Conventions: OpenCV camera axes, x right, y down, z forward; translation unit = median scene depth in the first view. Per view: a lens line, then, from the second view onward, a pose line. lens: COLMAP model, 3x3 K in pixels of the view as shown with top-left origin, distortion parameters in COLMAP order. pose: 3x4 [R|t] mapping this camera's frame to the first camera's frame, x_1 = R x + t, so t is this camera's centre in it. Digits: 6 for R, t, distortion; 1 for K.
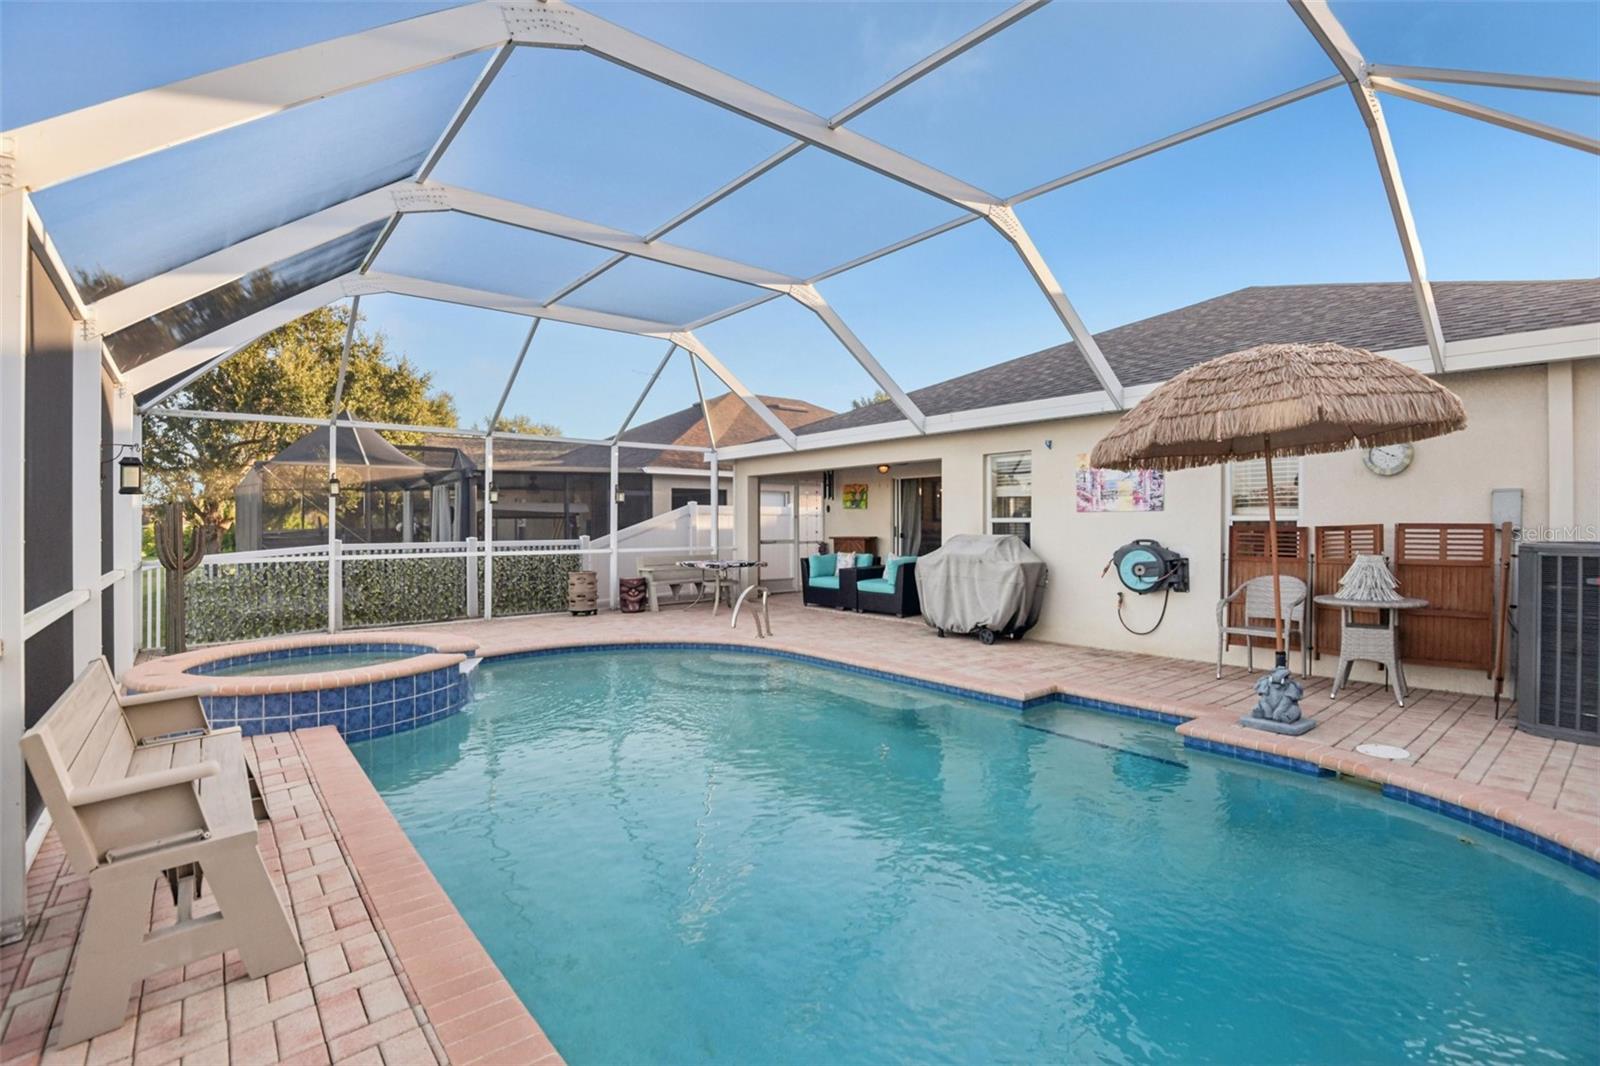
lens RADIAL K [[752.3, 0, 799.3], [0, 752.3, 515.7], [0, 0, 1]] dist [-0.085599, 0.000308]
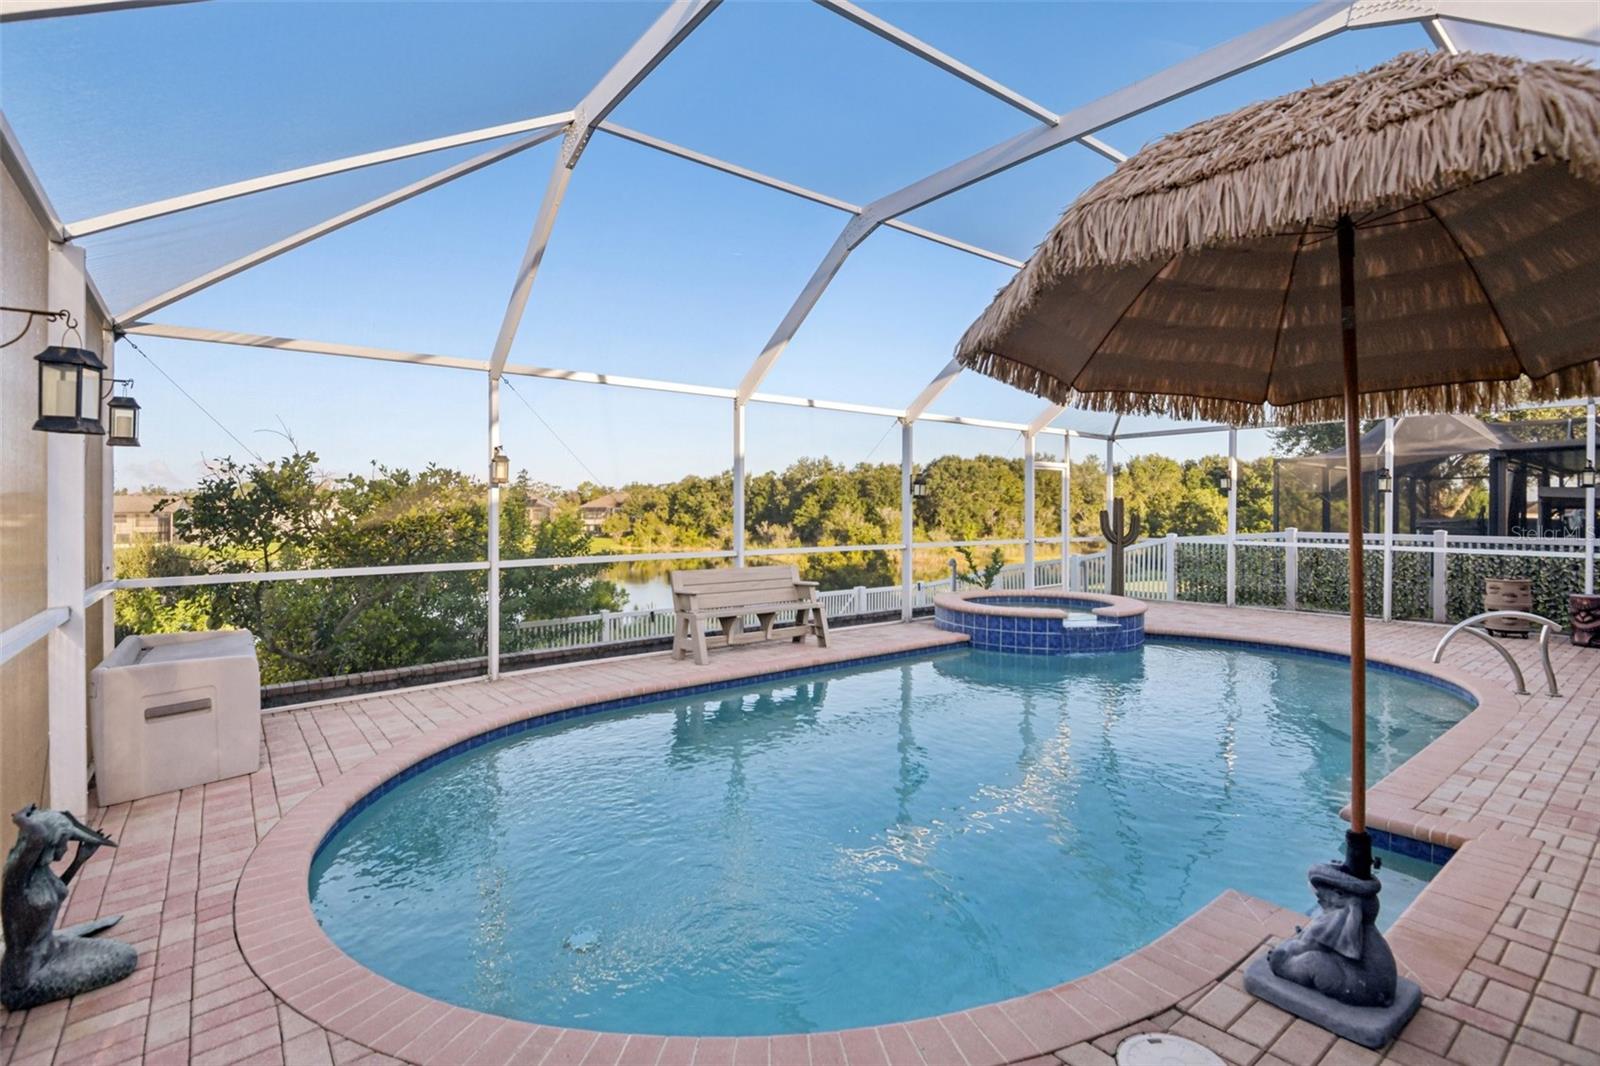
lens RADIAL K [[752.3, 0, 799.3], [0, 752.3, 515.7], [0, 0, 1]] dist [-0.085599, 0.000308]
pose [[-0.036225, 0.016417, -0.999209, 0.458495], [-0.000799, 0.999864, 0.016457, -0.001872], [0.999343, 0.001395, -0.036207, 0.294811]]
